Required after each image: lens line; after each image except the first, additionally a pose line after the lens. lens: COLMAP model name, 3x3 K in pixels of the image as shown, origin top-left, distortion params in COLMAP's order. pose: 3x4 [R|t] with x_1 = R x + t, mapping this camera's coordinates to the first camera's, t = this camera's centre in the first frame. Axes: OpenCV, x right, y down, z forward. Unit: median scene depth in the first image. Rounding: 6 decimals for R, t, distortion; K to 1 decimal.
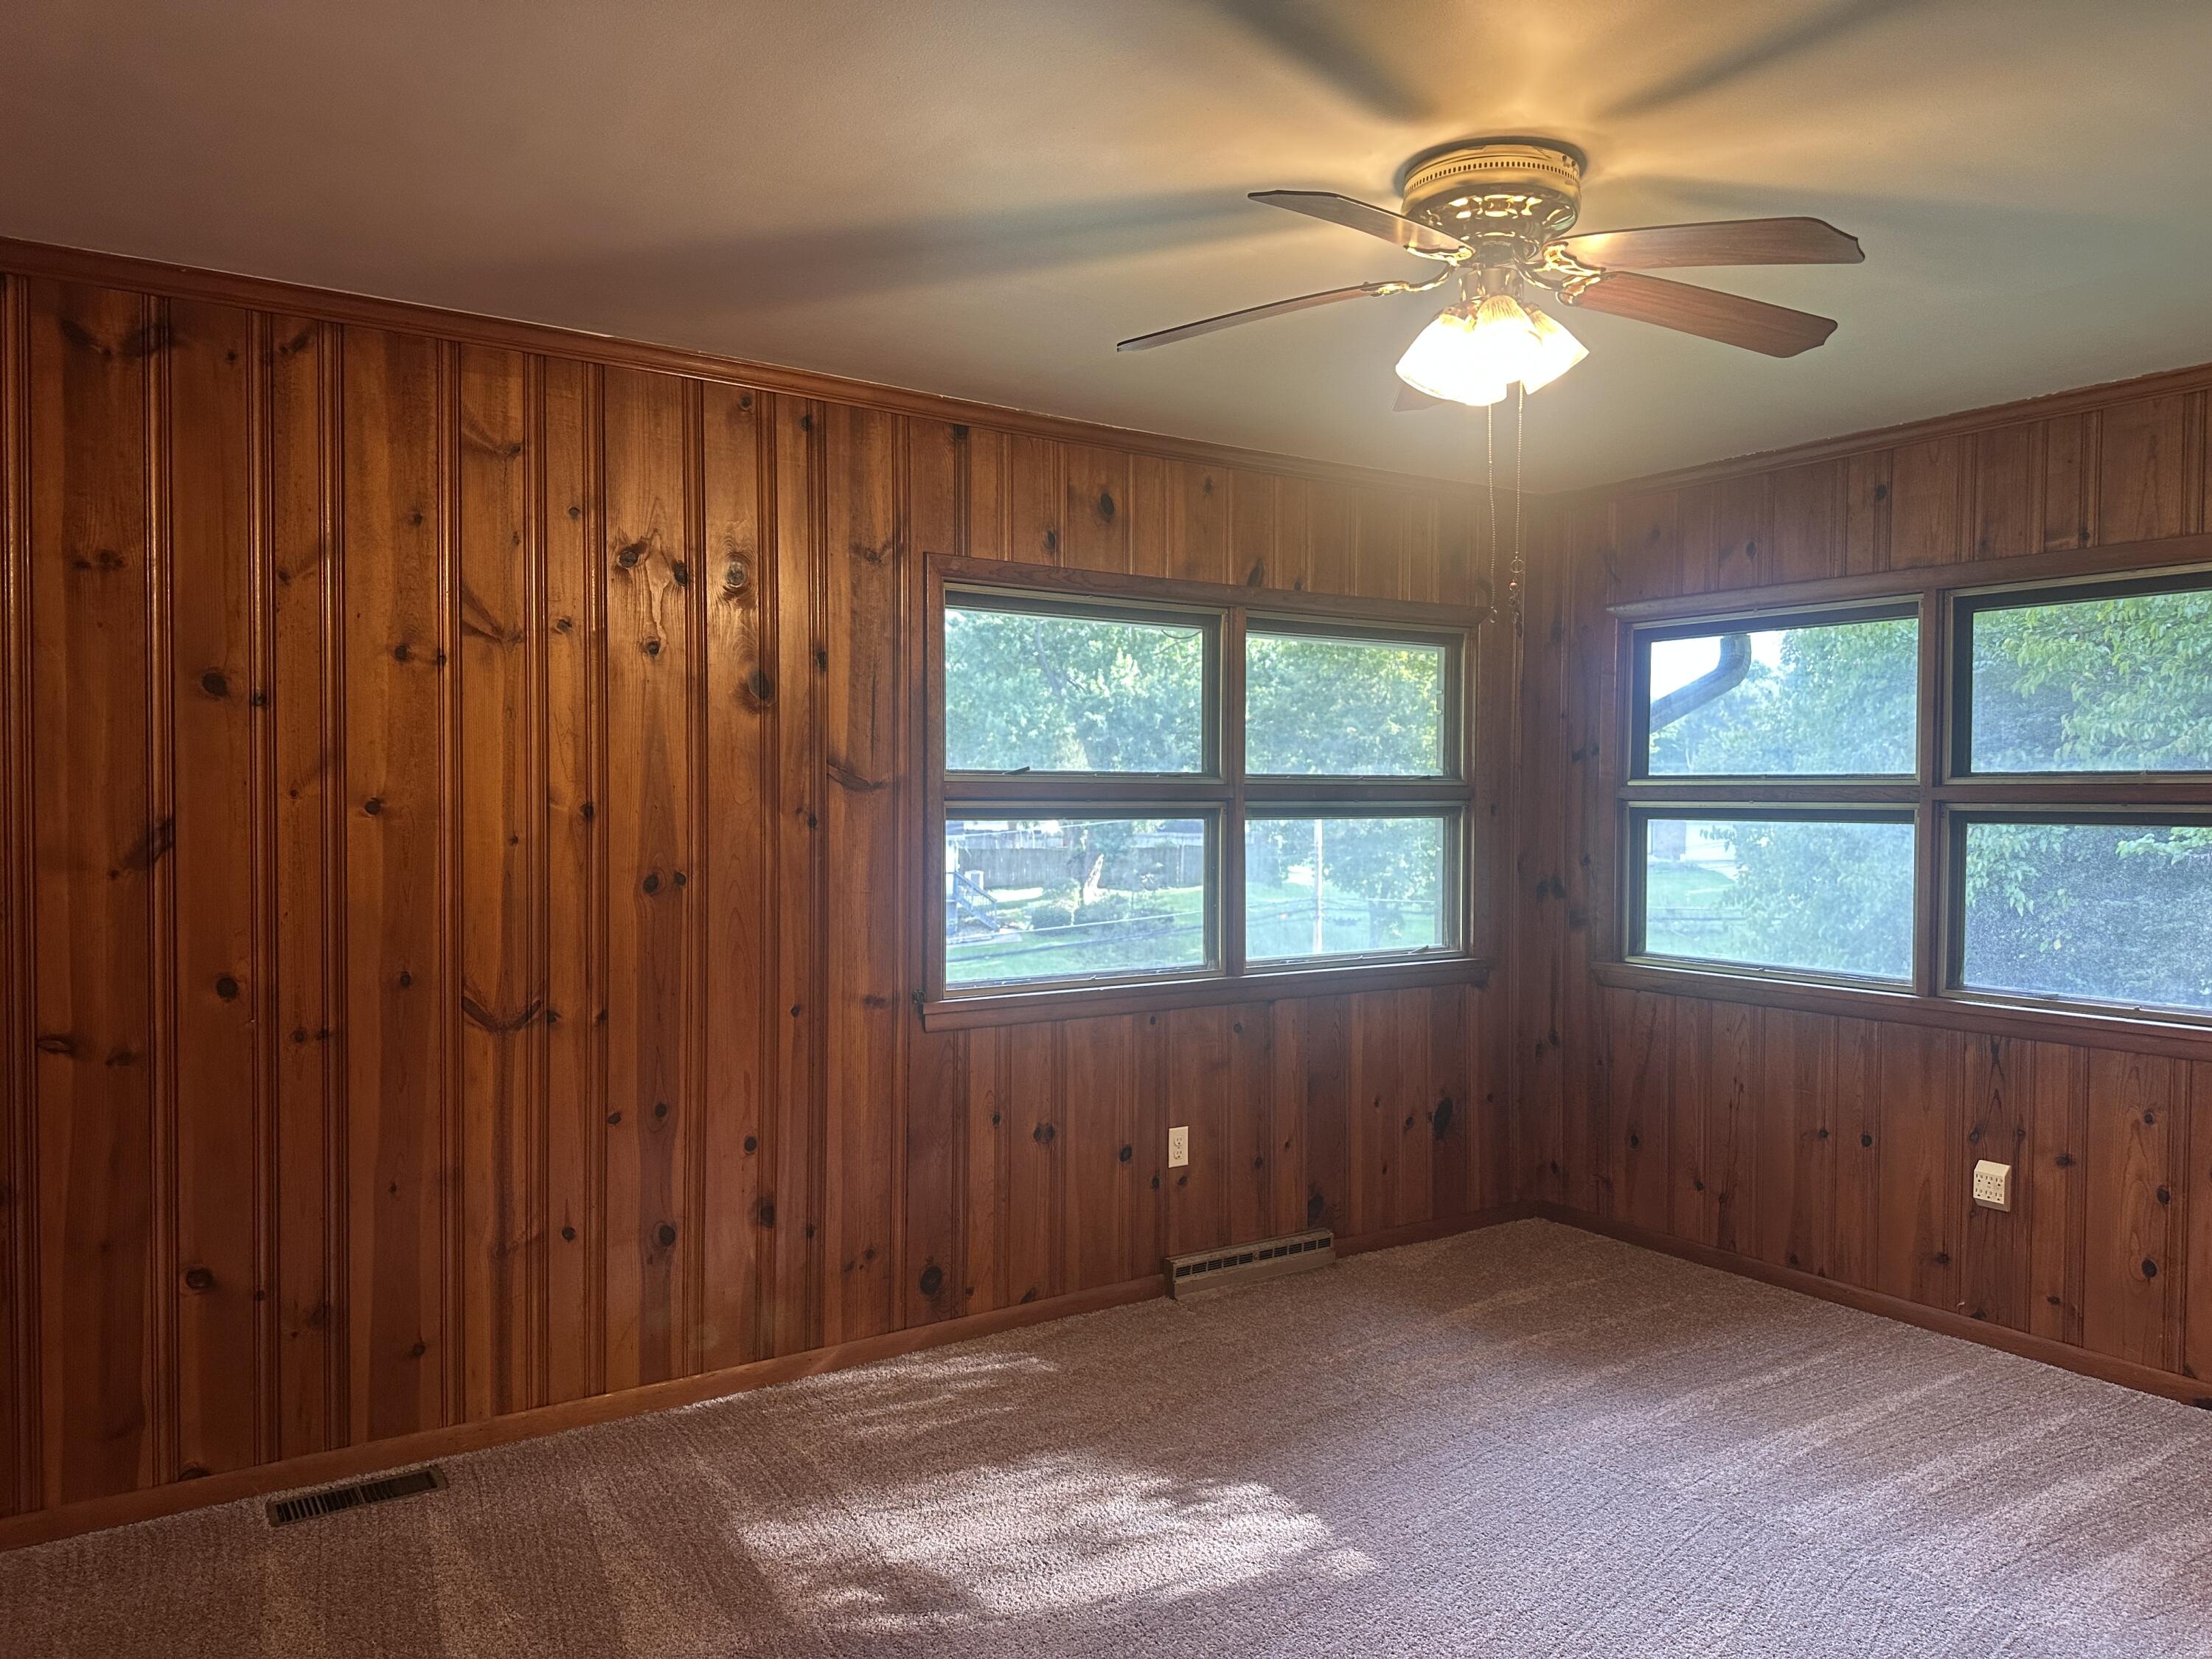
lens RADIAL K [[1552.7, 0, 1083.4], [0, 1552.7, 824.8], [0, 0, 1]] dist [0.143895, -0.272568]
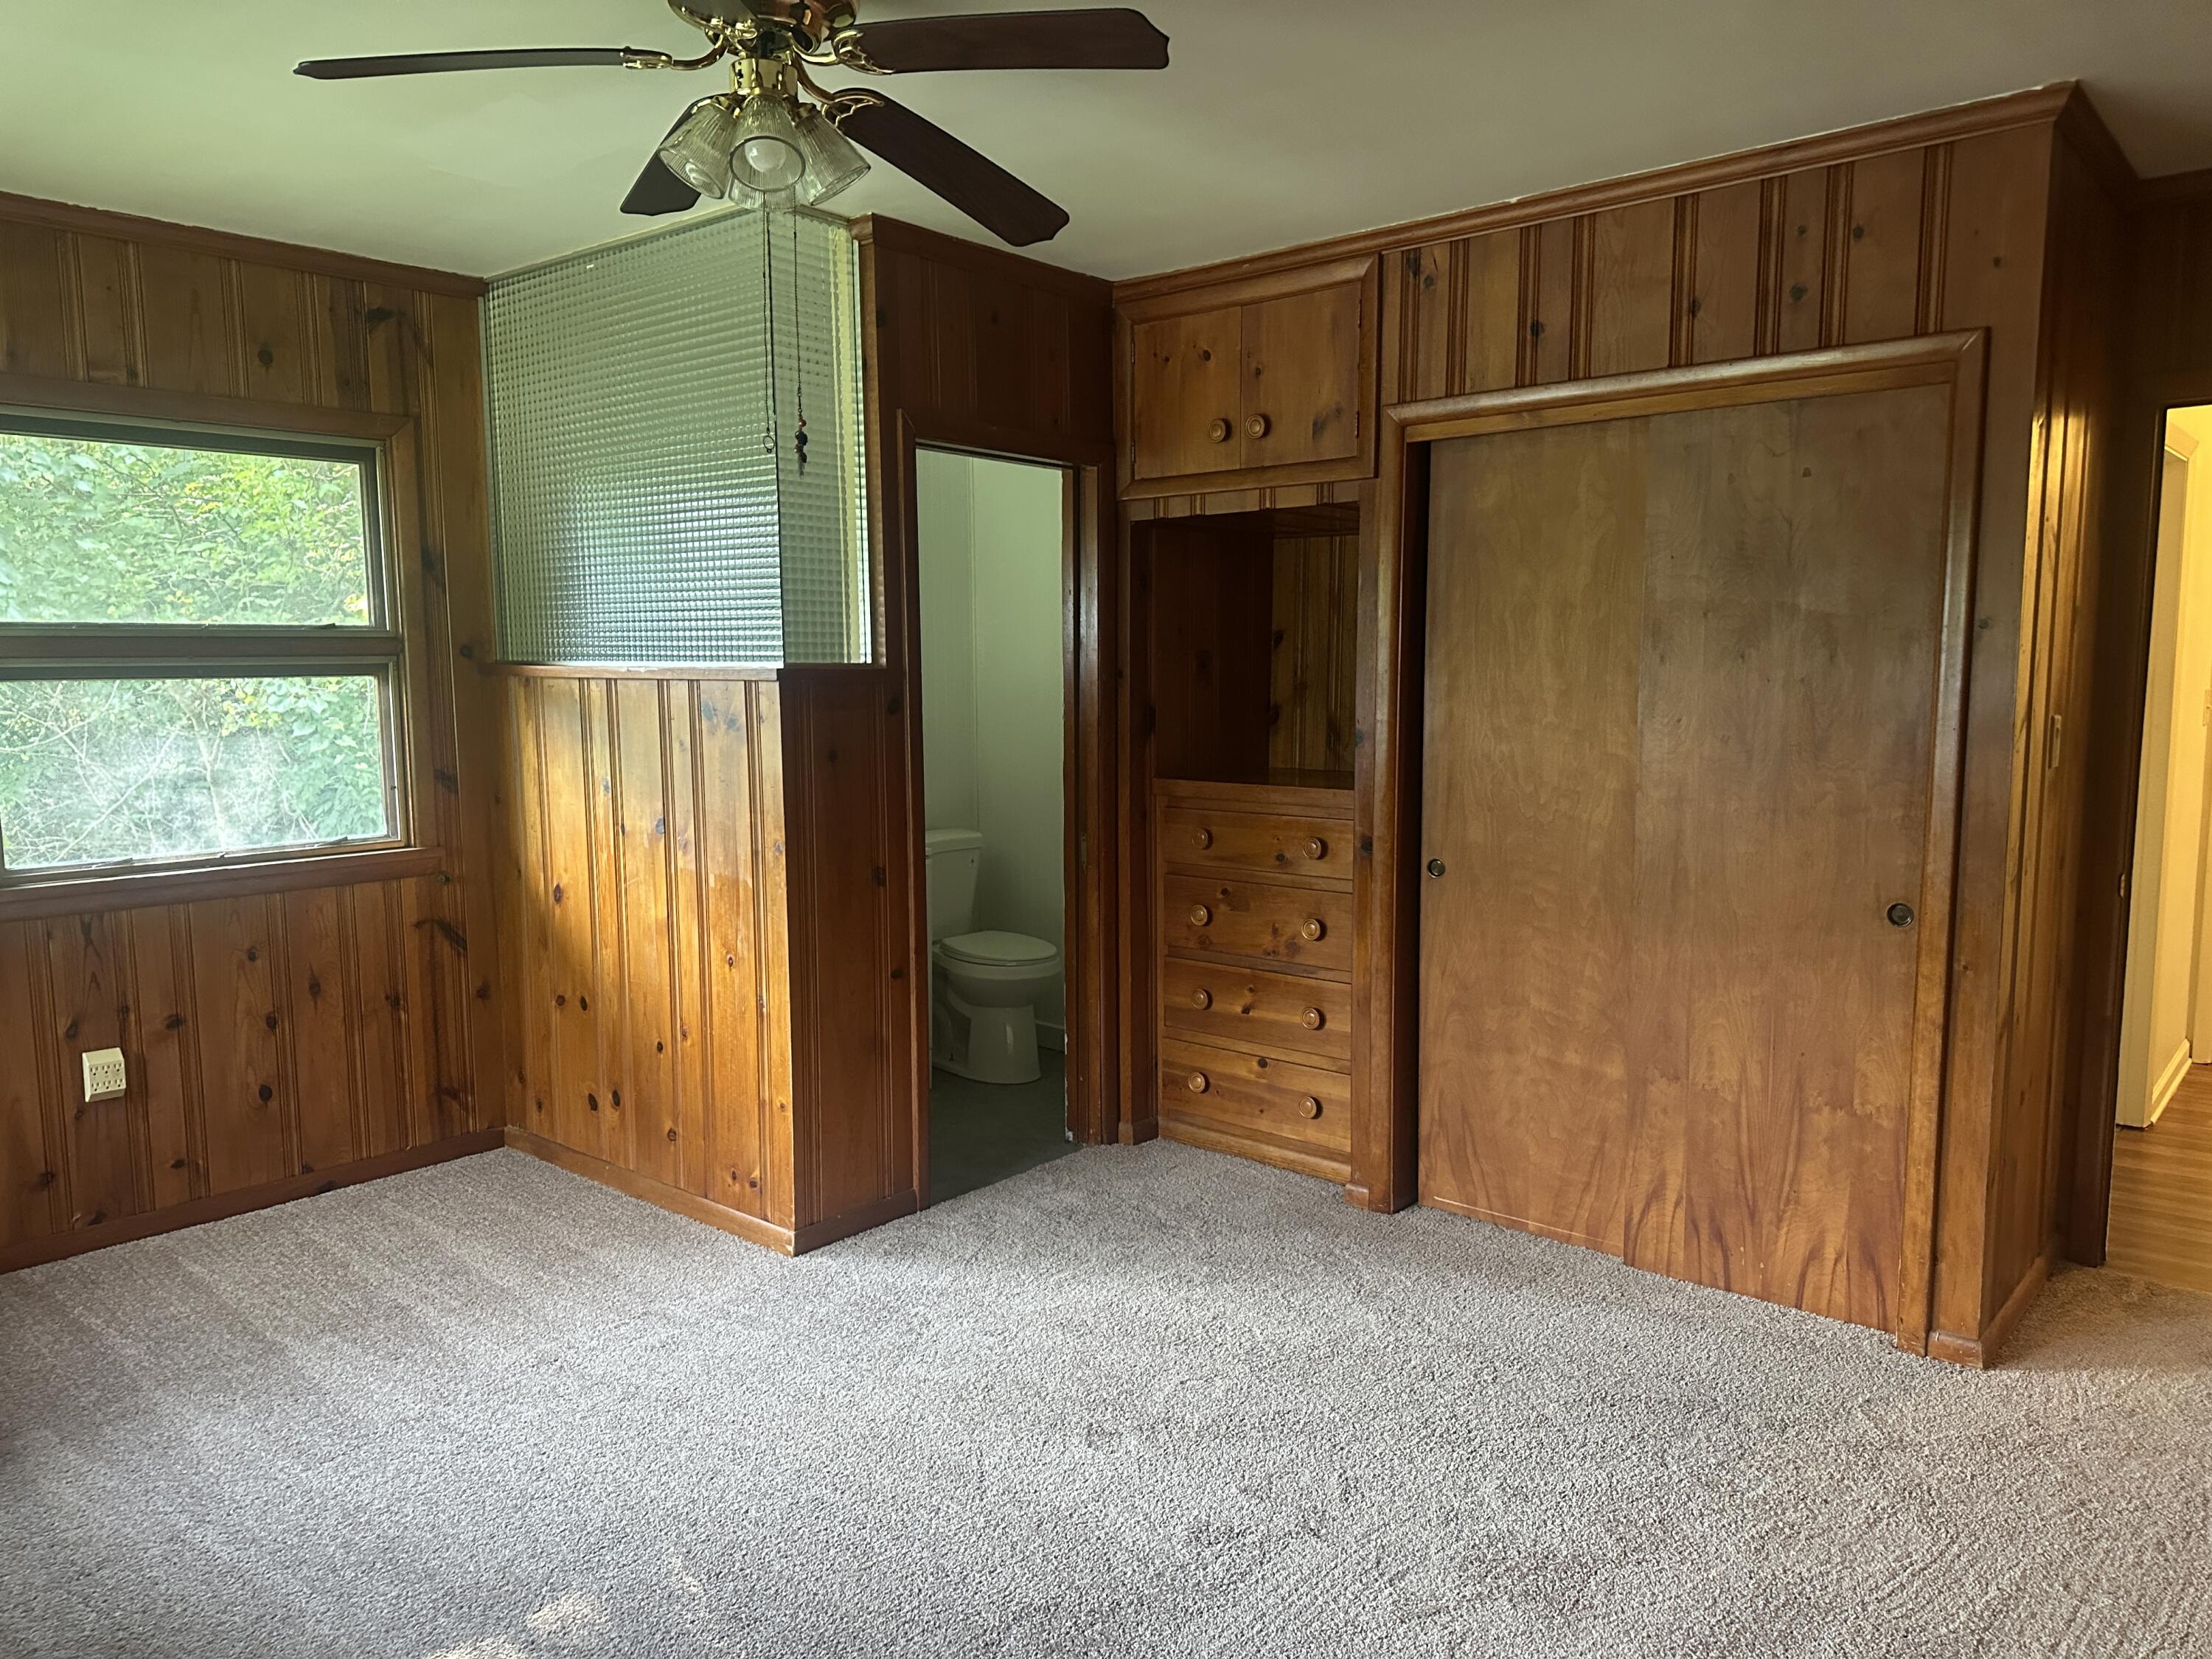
lens RADIAL K [[1555.5, 0, 1117.0], [0, 1555.5, 828.5], [0, 0, 1]] dist [0.075412, -0.027253]
pose [[-0.292058, -0.115464, 0.949405, -0.497404], [0.029798, 0.991105, 0.129702, -0.019191], [-0.955936, 0.066171, -0.286020, 0.727845]]
